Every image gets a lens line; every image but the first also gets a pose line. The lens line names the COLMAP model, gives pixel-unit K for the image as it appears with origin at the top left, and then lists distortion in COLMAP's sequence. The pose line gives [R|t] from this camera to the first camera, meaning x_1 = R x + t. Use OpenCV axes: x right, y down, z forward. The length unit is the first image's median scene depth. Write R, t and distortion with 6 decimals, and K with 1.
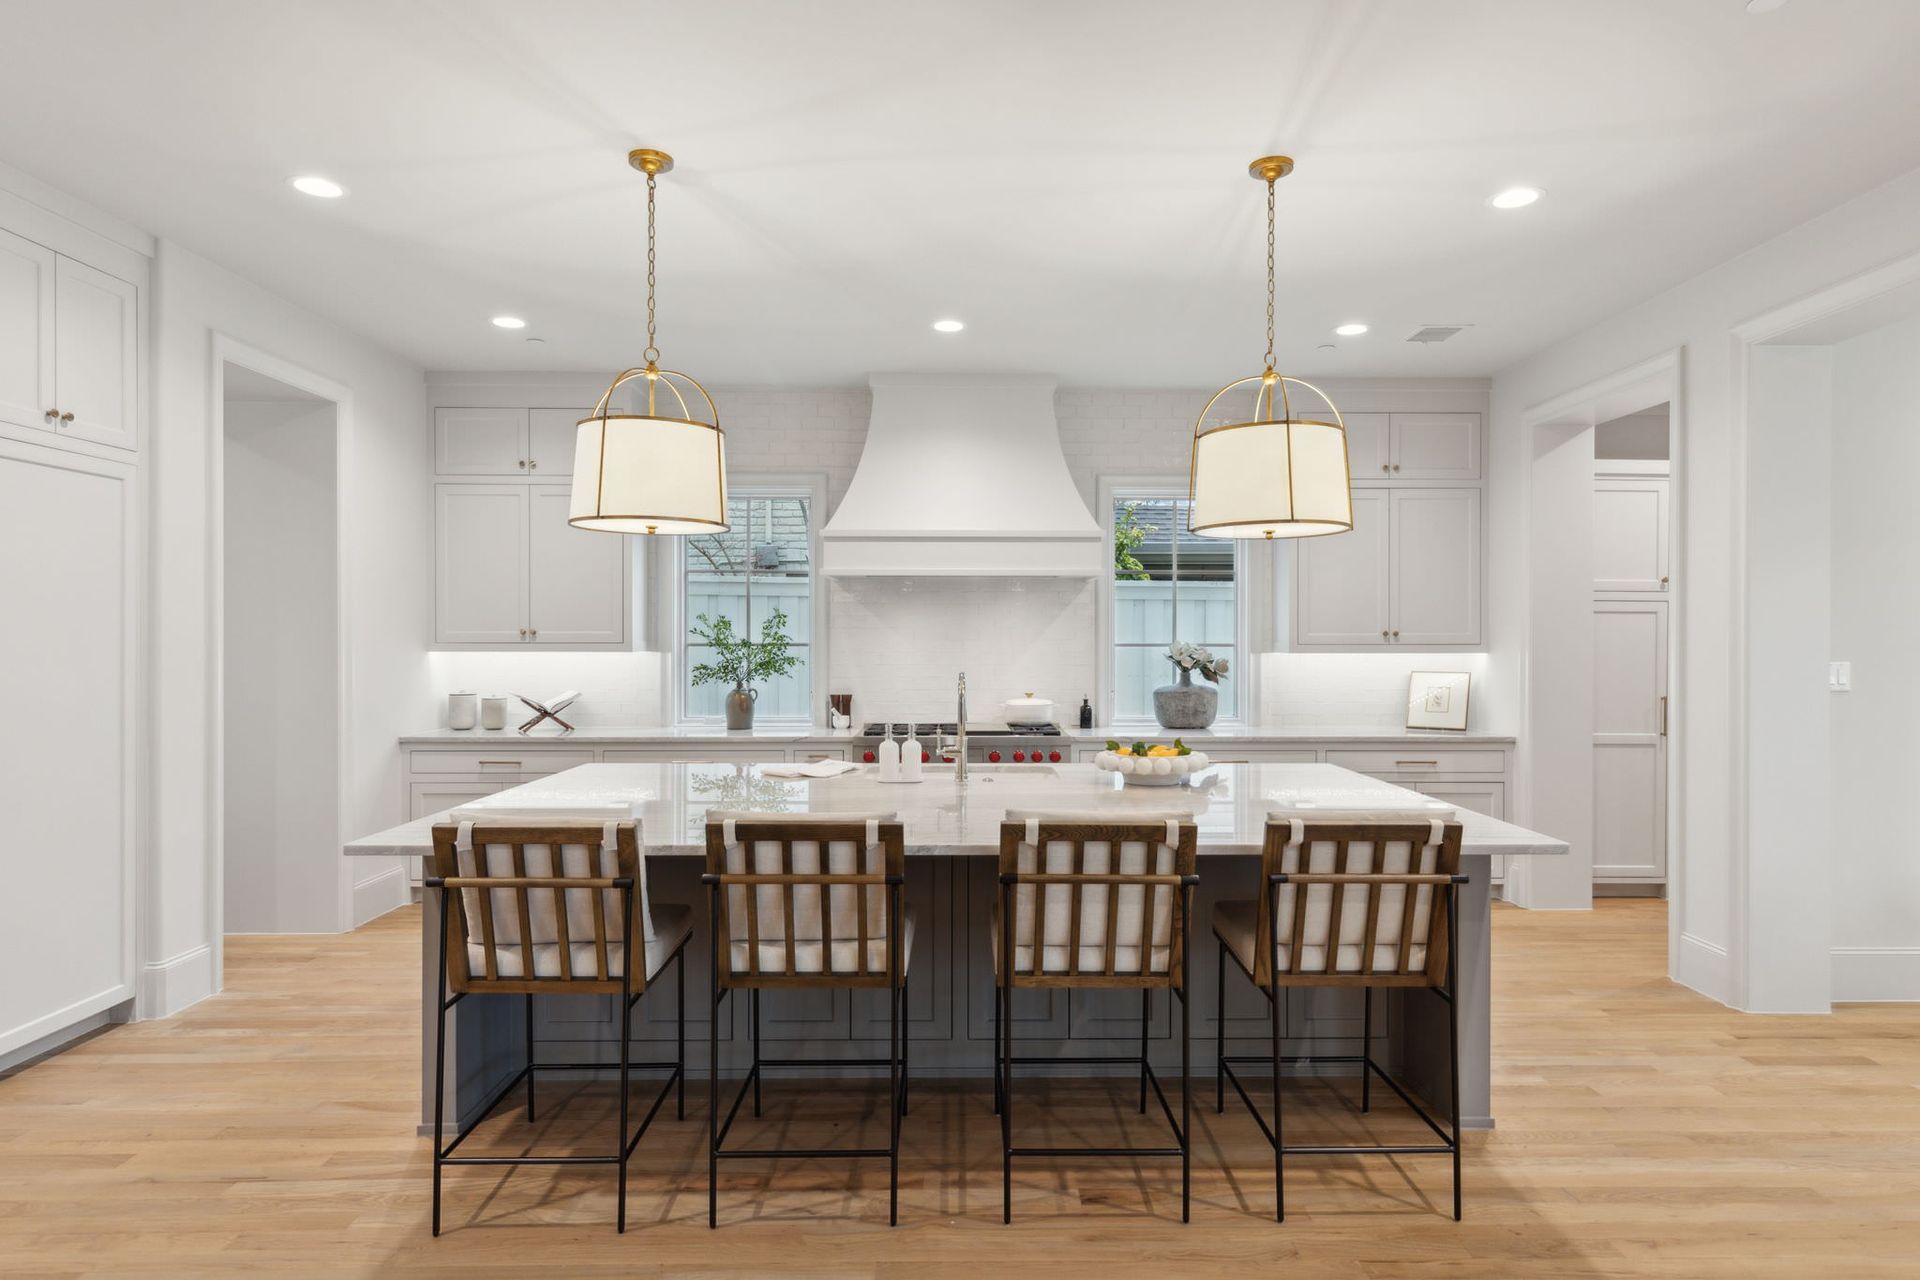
lens RADIAL K [[1074.3, 0, 989.2], [0, 1074.3, 640.5], [0, 0, 1]] dist [0.016251, -0.004913]
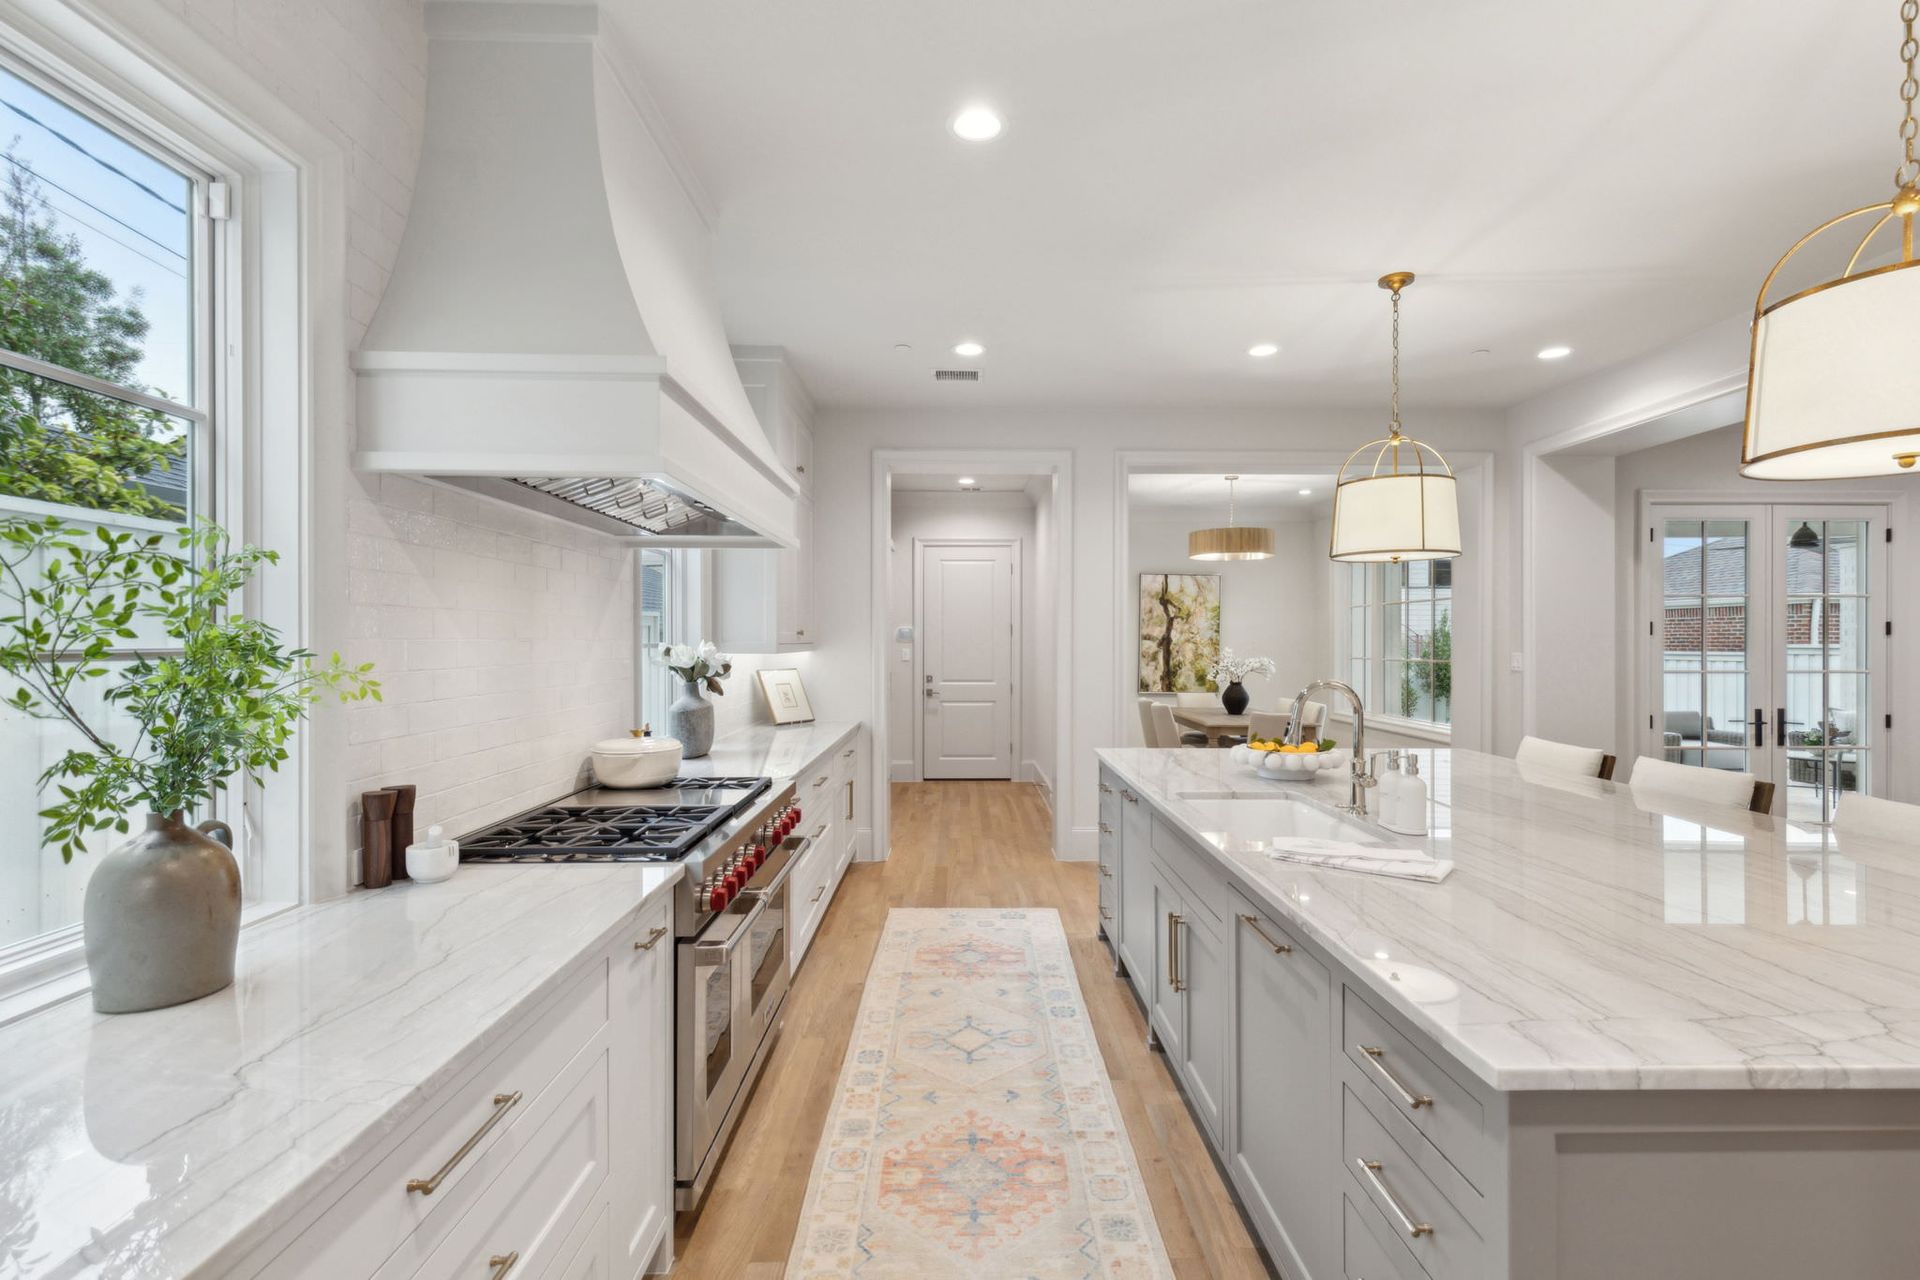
lens RADIAL K [[878.8, 0, 962.3], [0, 878.8, 633.6], [0, 0, 1]] dist [0.002601, -0.000331]
pose [[-0.011397, 0.006395, 0.999915, -0.444137], [-0.005371, 0.999965, -0.006457, -0.001090], [-0.999921, -0.005444, -0.011362, 0.826654]]
